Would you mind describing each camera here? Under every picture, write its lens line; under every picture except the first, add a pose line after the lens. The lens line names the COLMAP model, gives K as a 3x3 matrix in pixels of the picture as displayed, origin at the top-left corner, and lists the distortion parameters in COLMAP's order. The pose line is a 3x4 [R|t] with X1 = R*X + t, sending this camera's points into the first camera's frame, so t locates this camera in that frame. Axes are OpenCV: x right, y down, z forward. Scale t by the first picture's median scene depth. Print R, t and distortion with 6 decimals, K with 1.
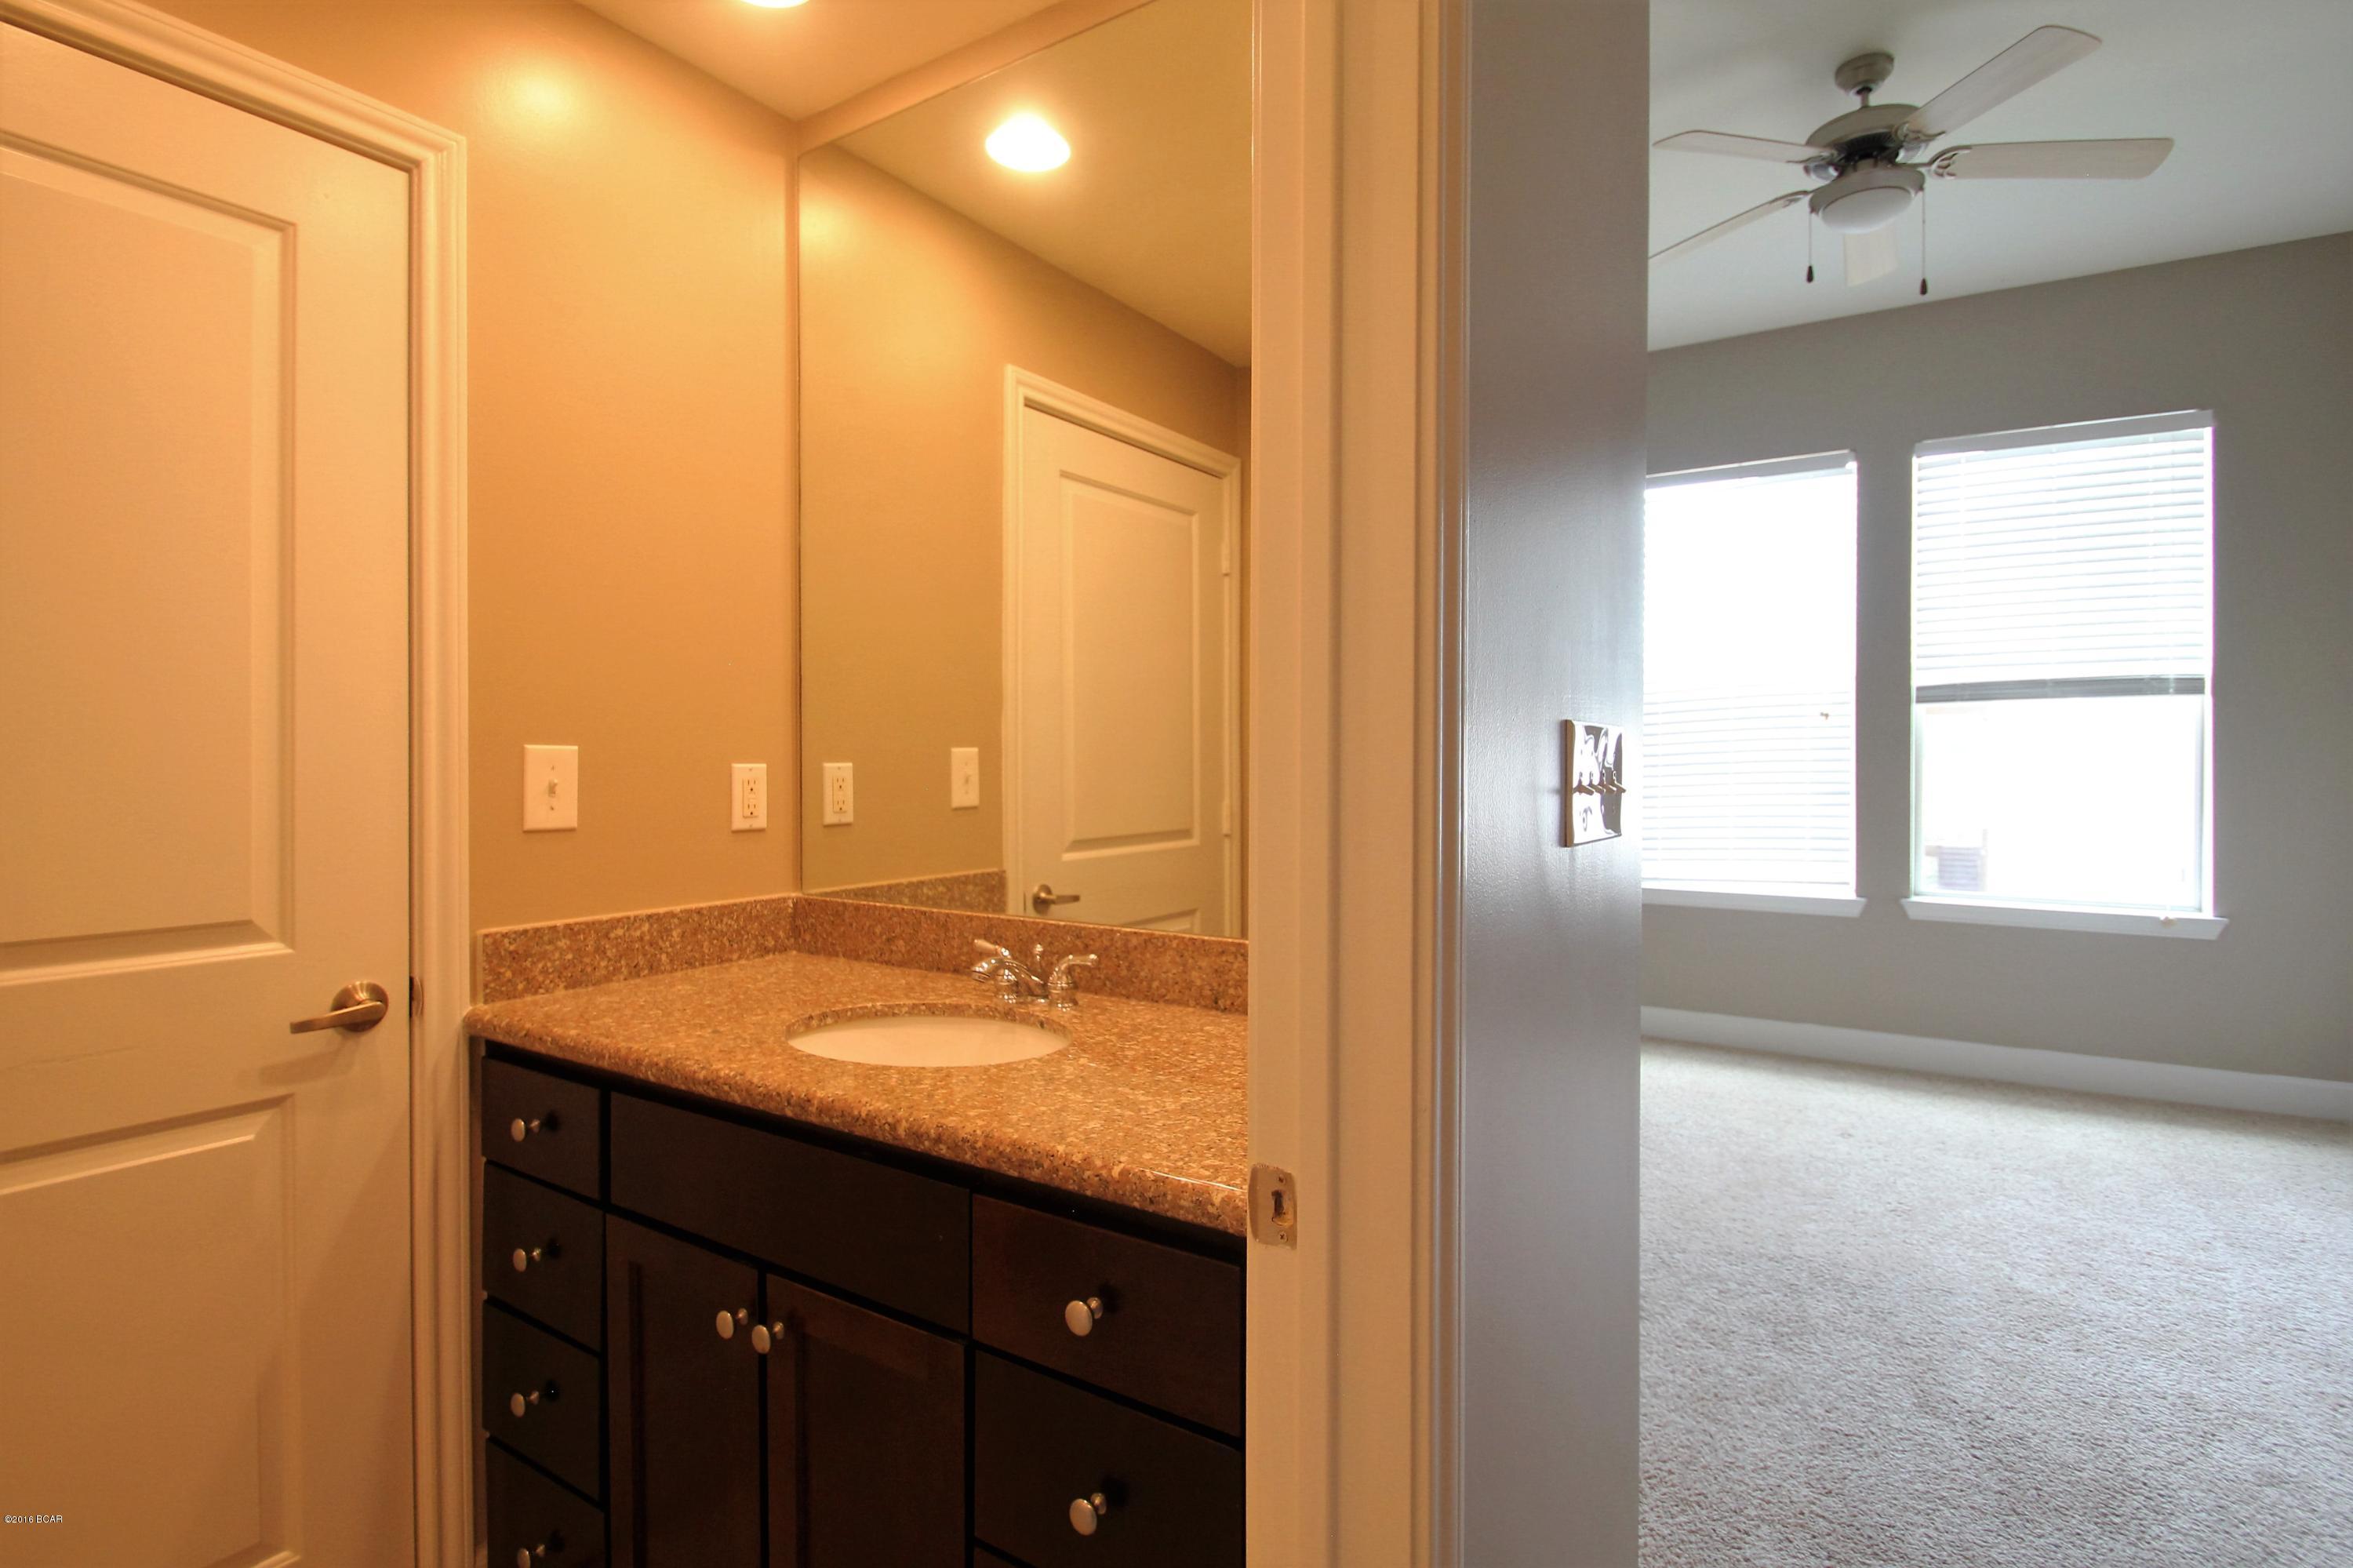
lens RADIAL K [[1140.8, 0, 1189.7], [0, 1140.8, 777.4], [0, 0, 1]] dist [-0.033440, -0.001560]
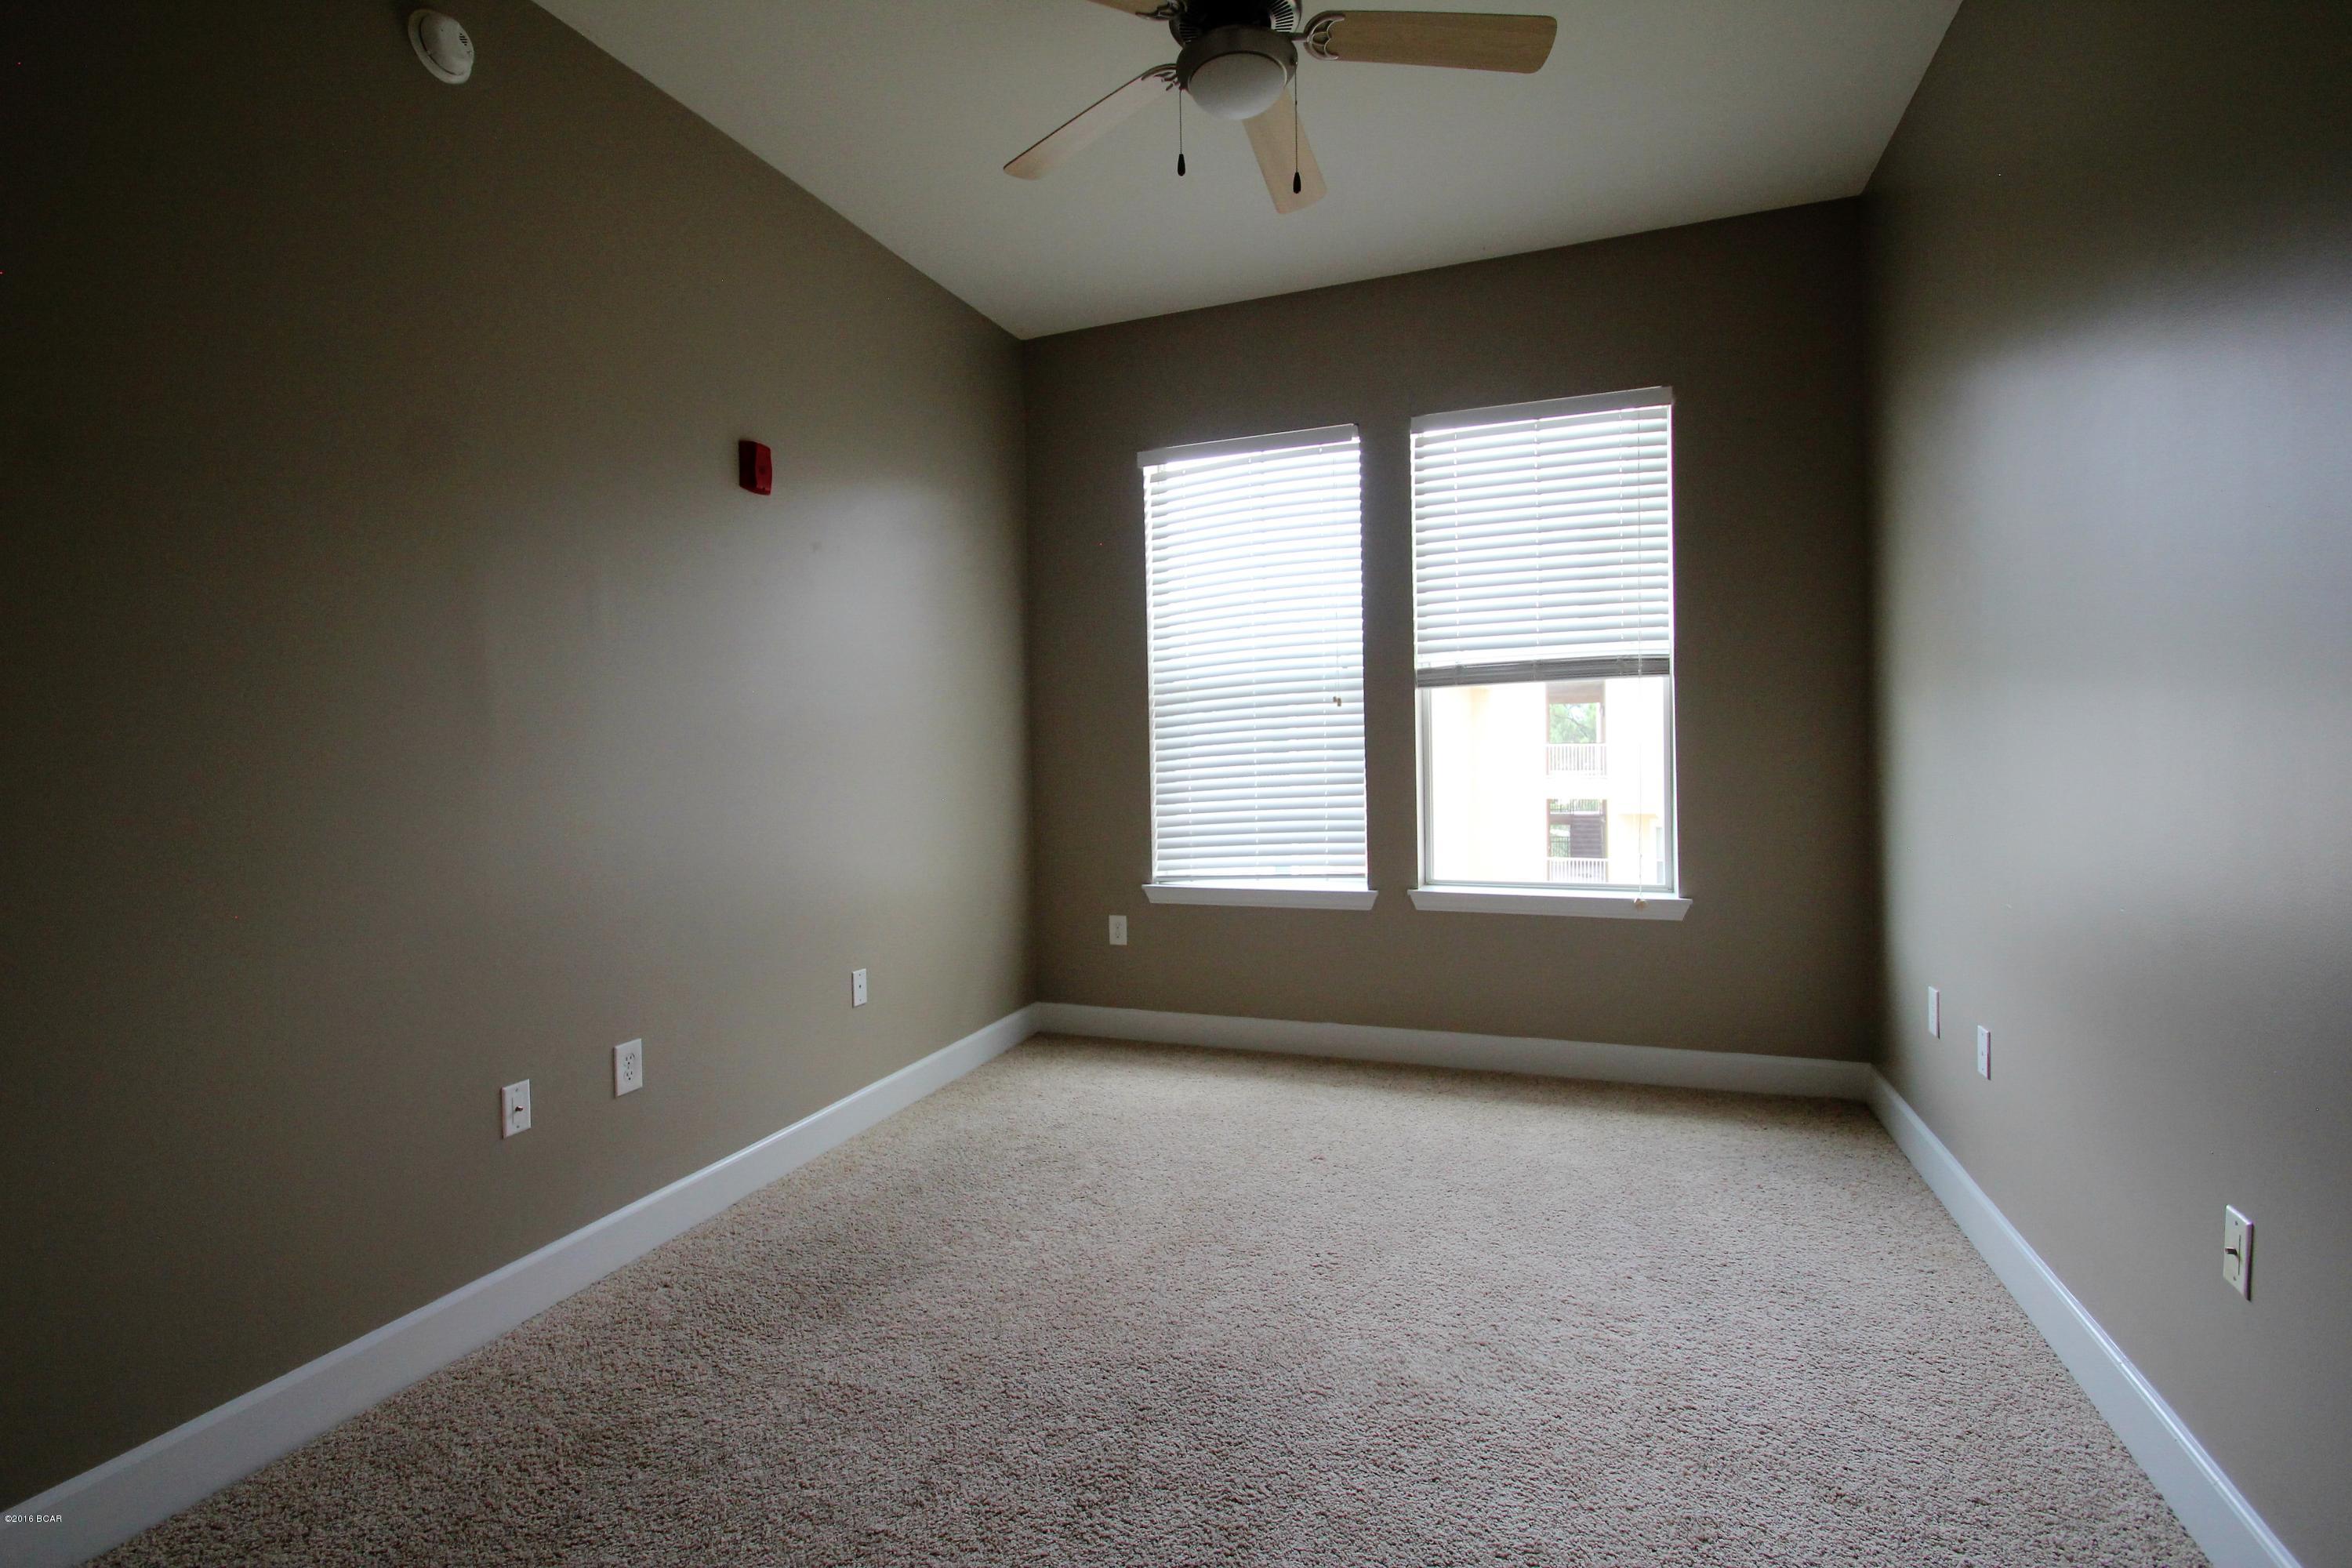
lens RADIAL K [[1100.3, 0, 1188.6], [0, 1100.3, 779.8], [0, 0, 1]] dist [0.003658, -0.011343]
pose [[0.966786, -0.027597, 0.254091, 0.245632], [0.025511, 0.999608, 0.011502, -0.002644], [-0.254309, -0.004637, 0.967112, 0.151721]]
